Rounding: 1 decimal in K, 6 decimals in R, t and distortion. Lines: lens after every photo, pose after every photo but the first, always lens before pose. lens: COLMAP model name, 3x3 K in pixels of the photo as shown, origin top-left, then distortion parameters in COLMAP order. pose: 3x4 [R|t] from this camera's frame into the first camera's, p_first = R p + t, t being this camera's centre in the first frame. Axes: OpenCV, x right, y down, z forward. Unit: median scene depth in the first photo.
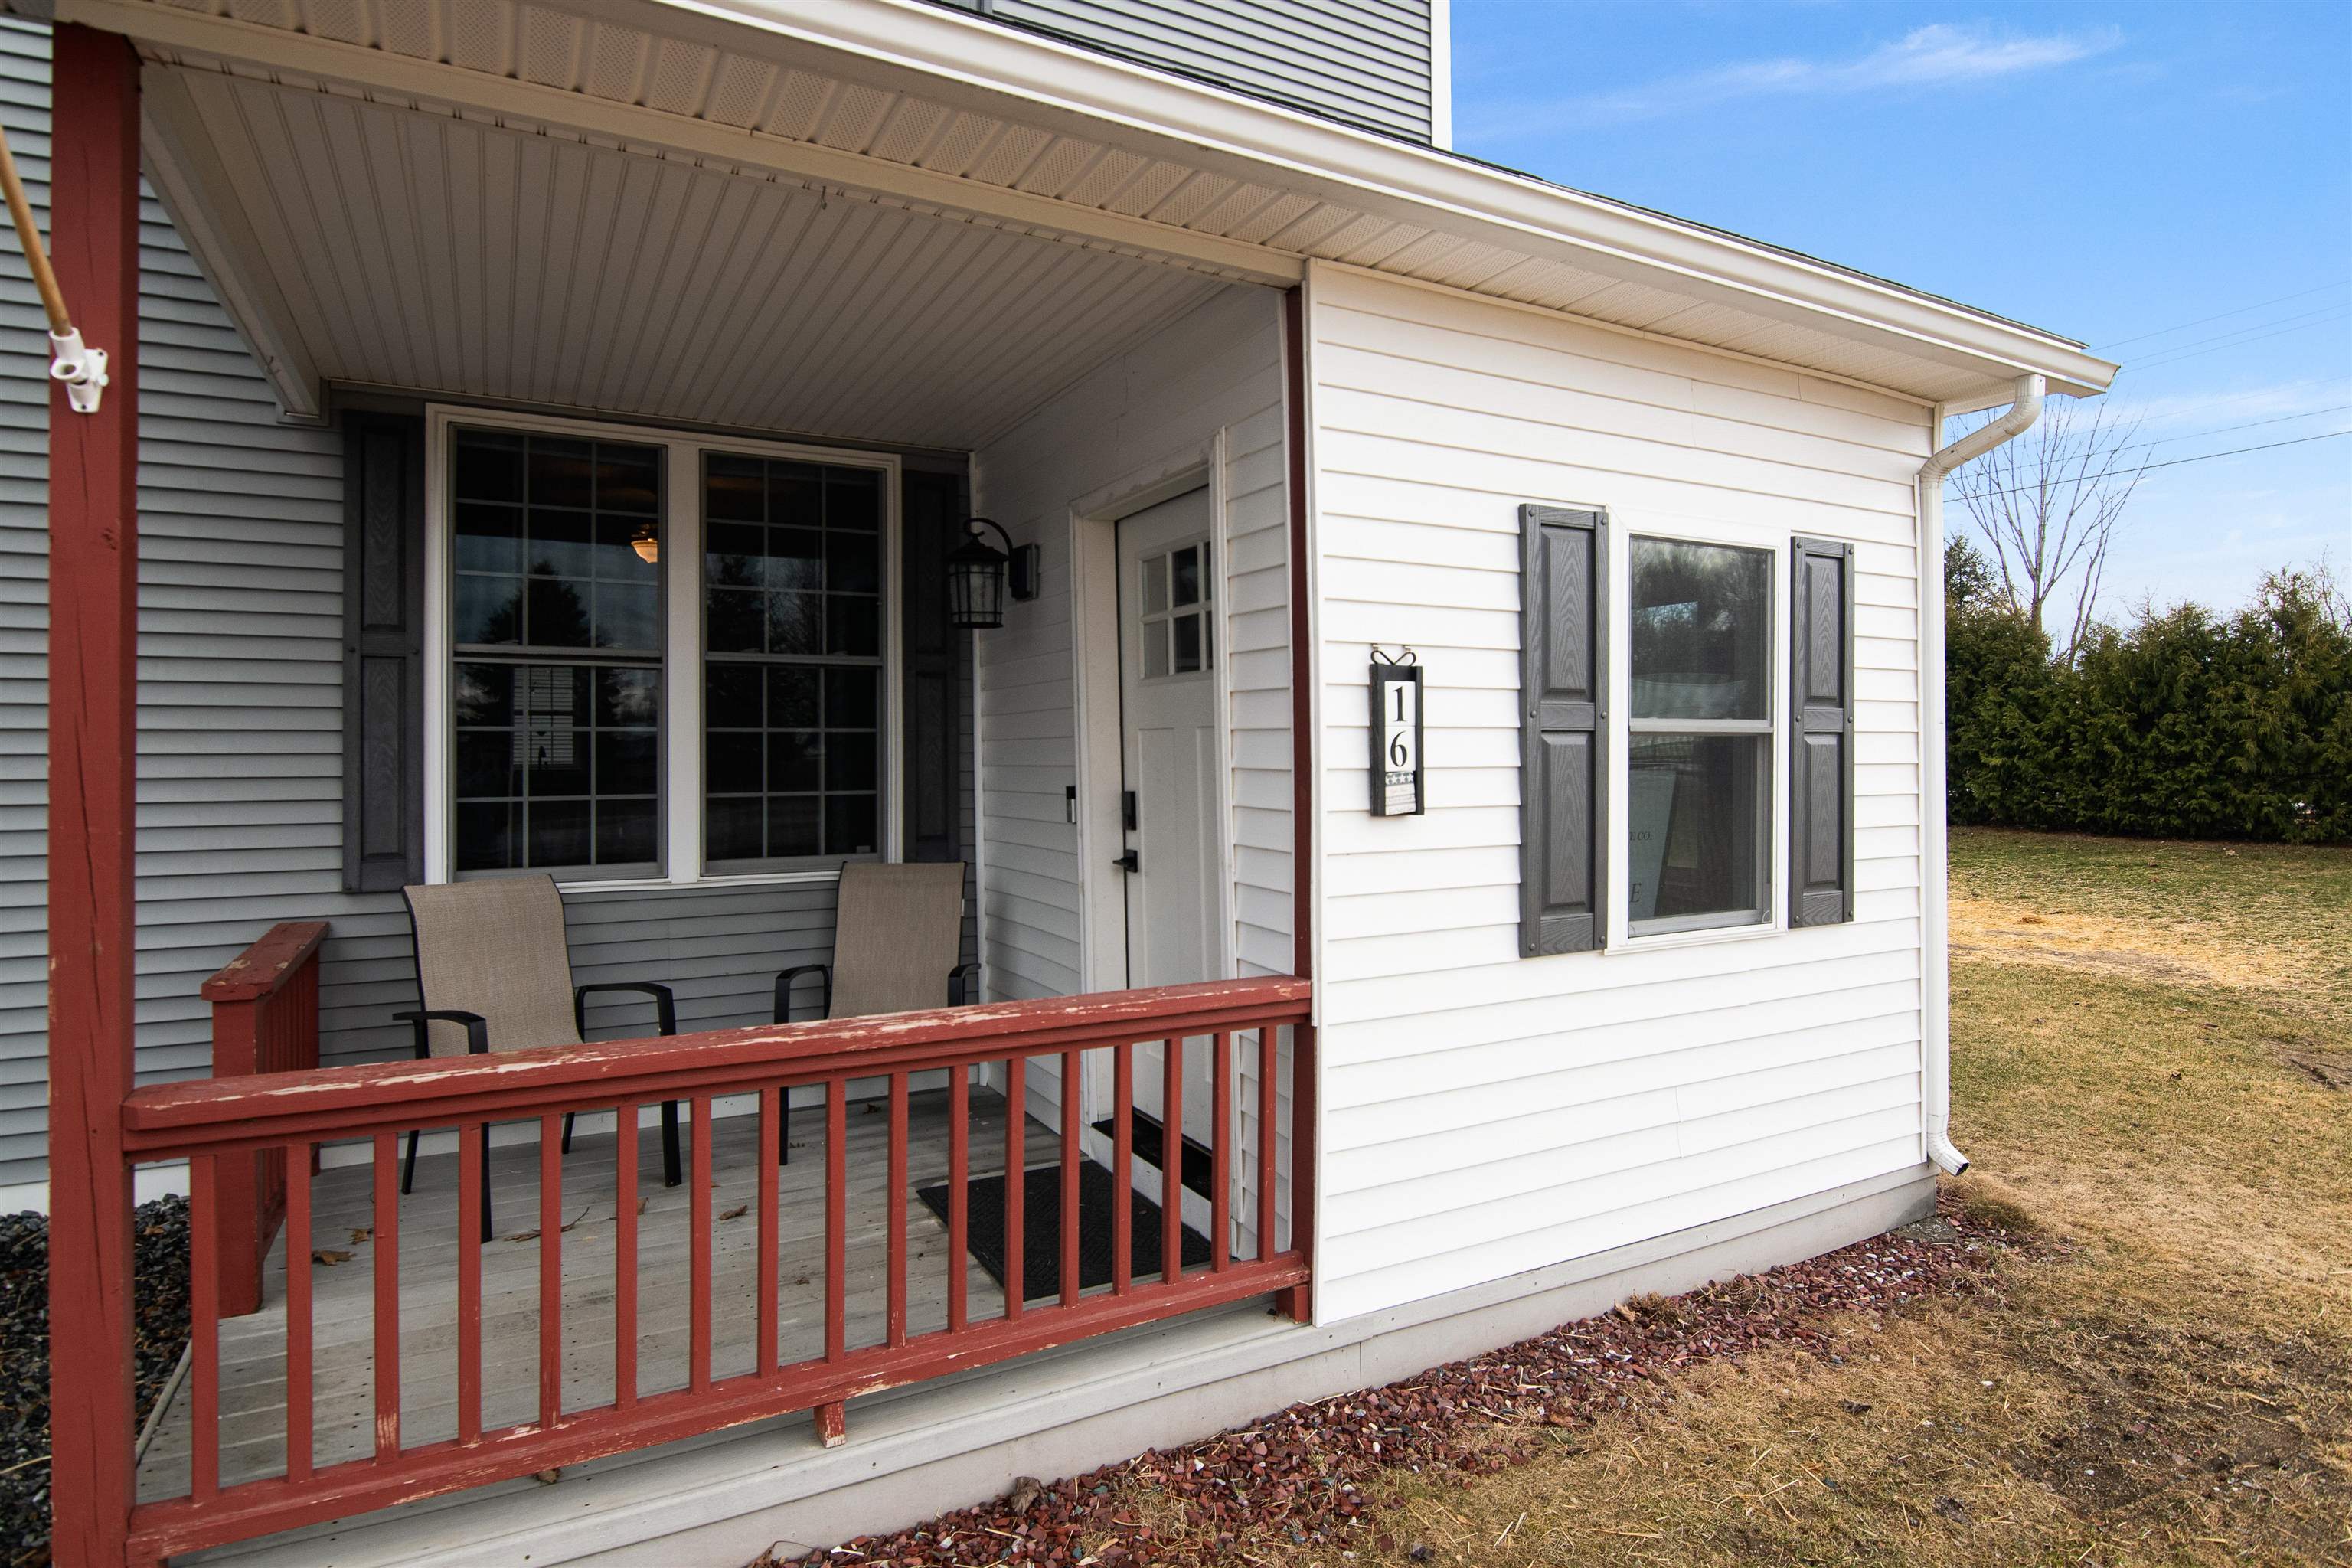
lens RADIAL K [[1260.0, 0, 1186.1], [0, 1260.0, 745.3], [0, 0, 1]] dist [-0.001886, -0.015047]
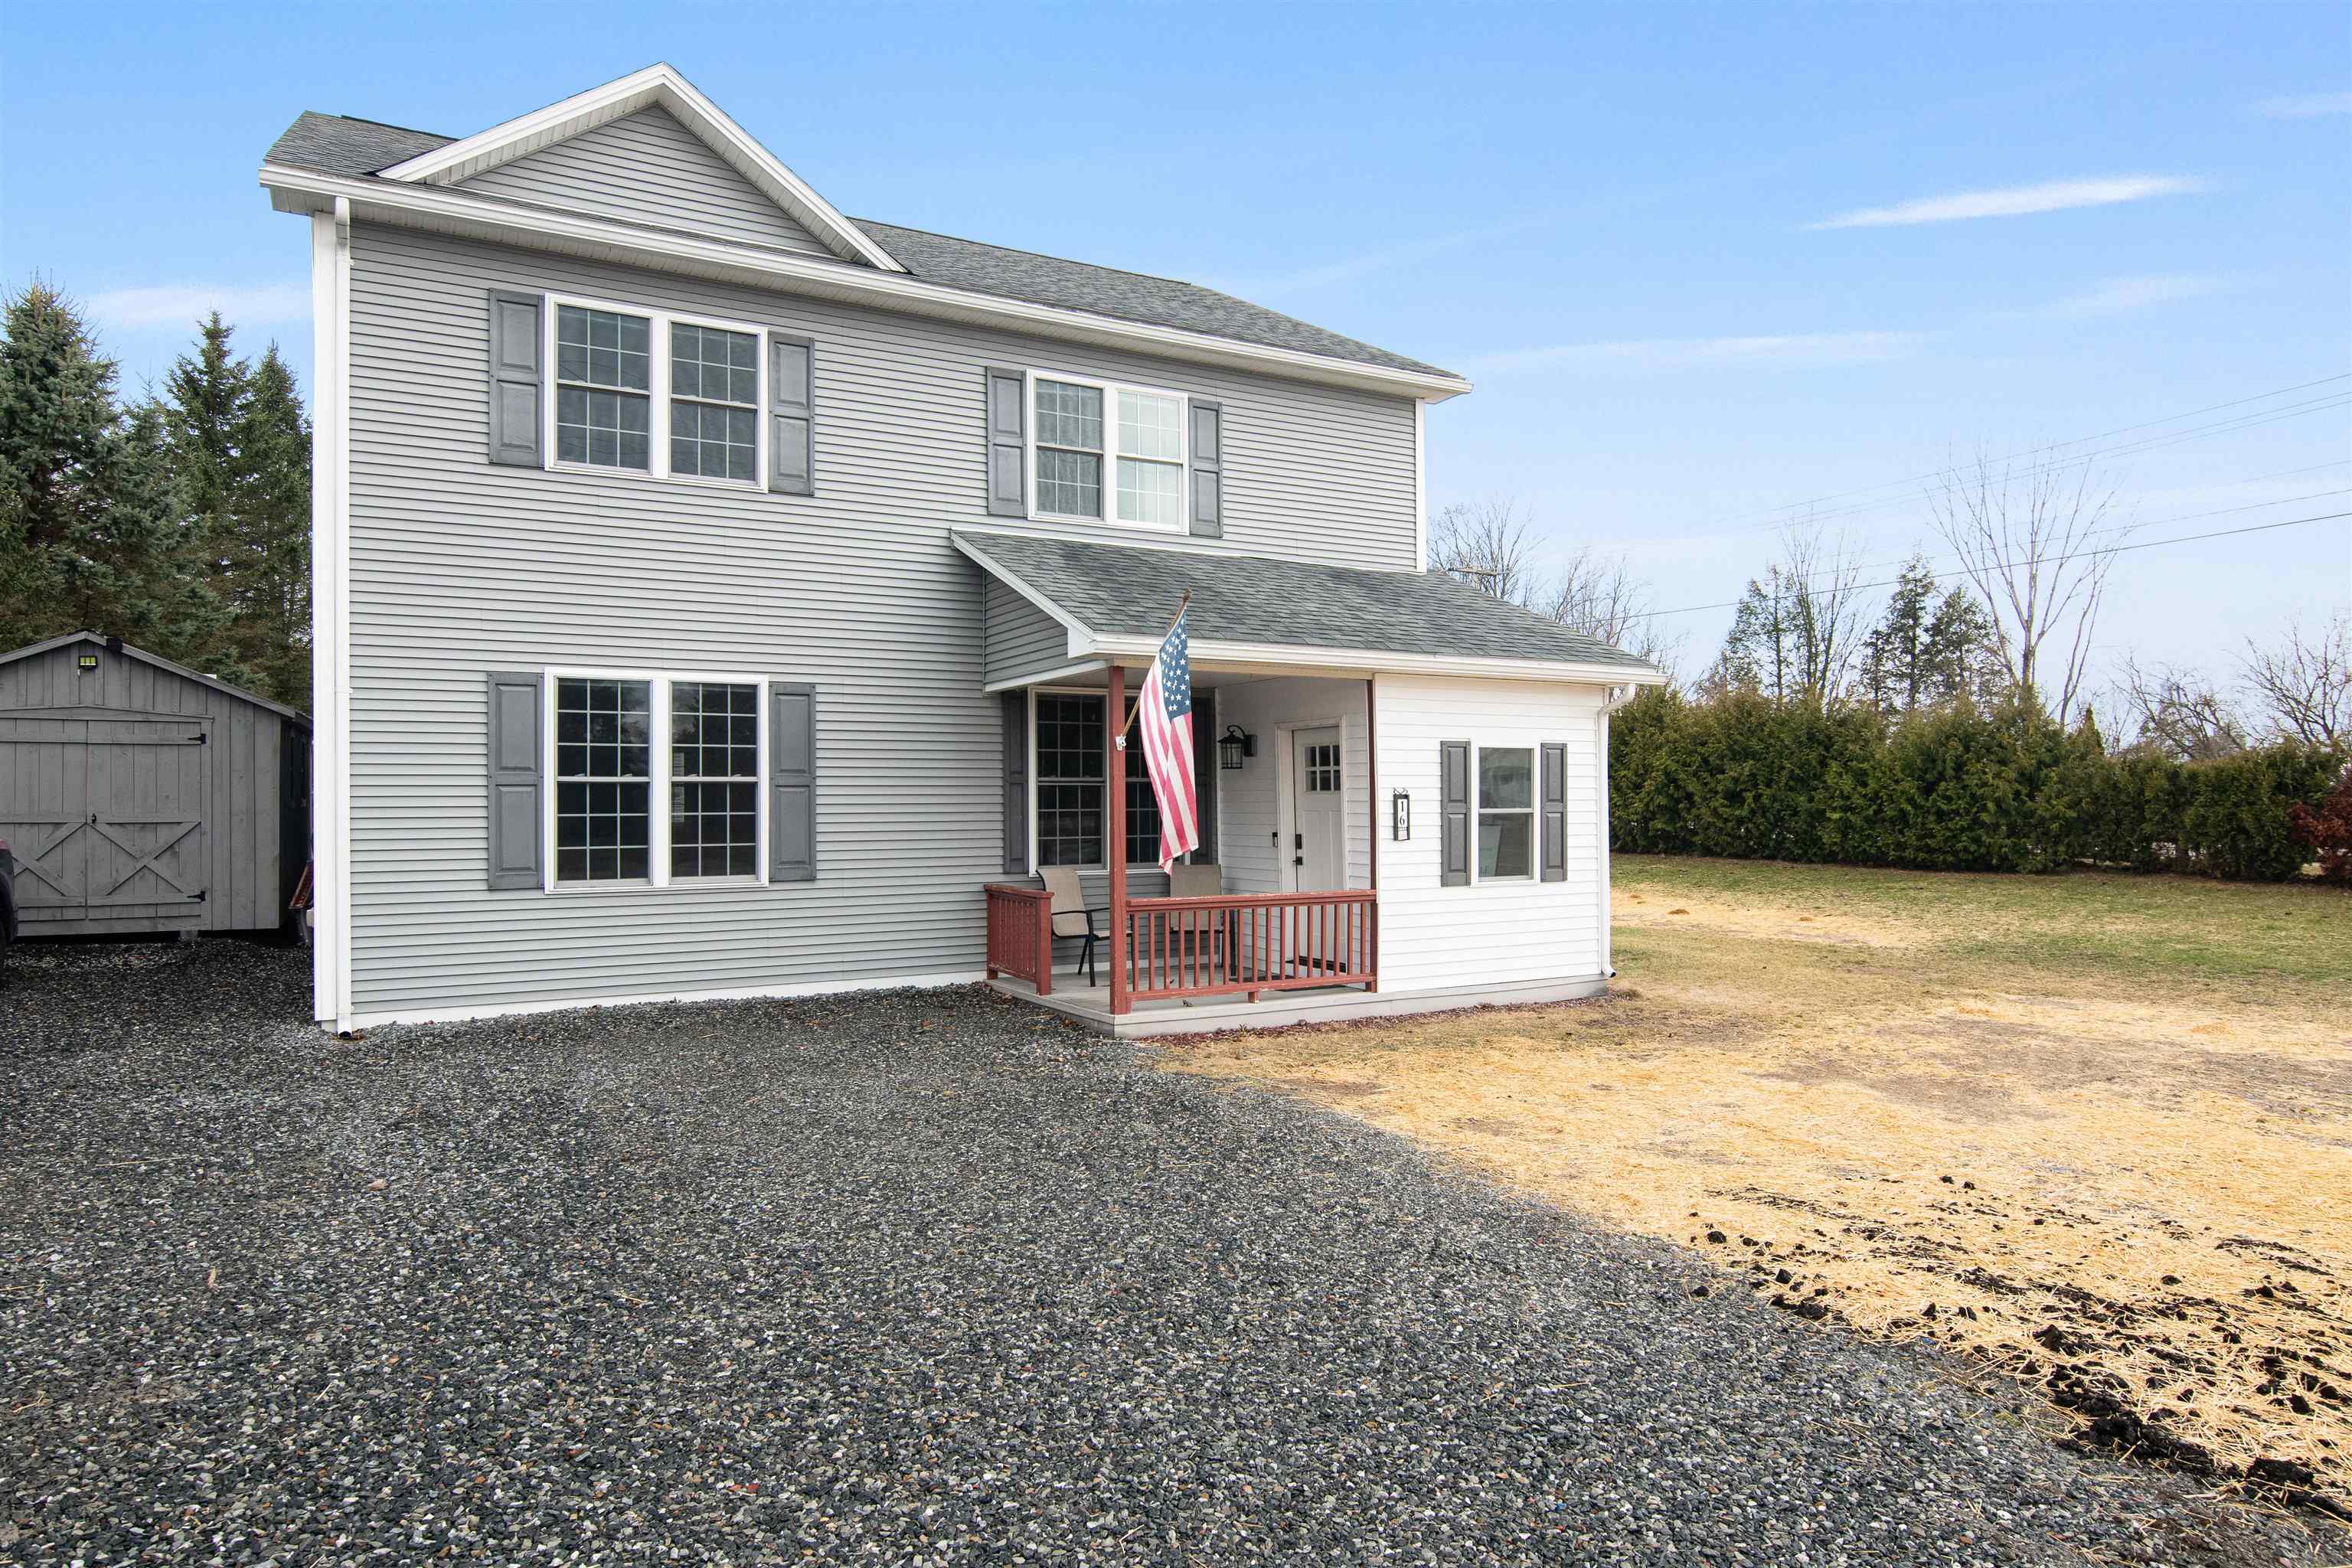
lens RADIAL K [[1412.2, 0, 1176.0], [0, 1412.2, 784.0], [0, 0, 1]] dist [-0.001871, -0.002190]
pose [[0.999910, -0.001982, 0.013249, -0.349904], [0.002069, 0.999976, -0.006541, -0.050520], [-0.013236, 0.006568, 0.999891, -1.993800]]
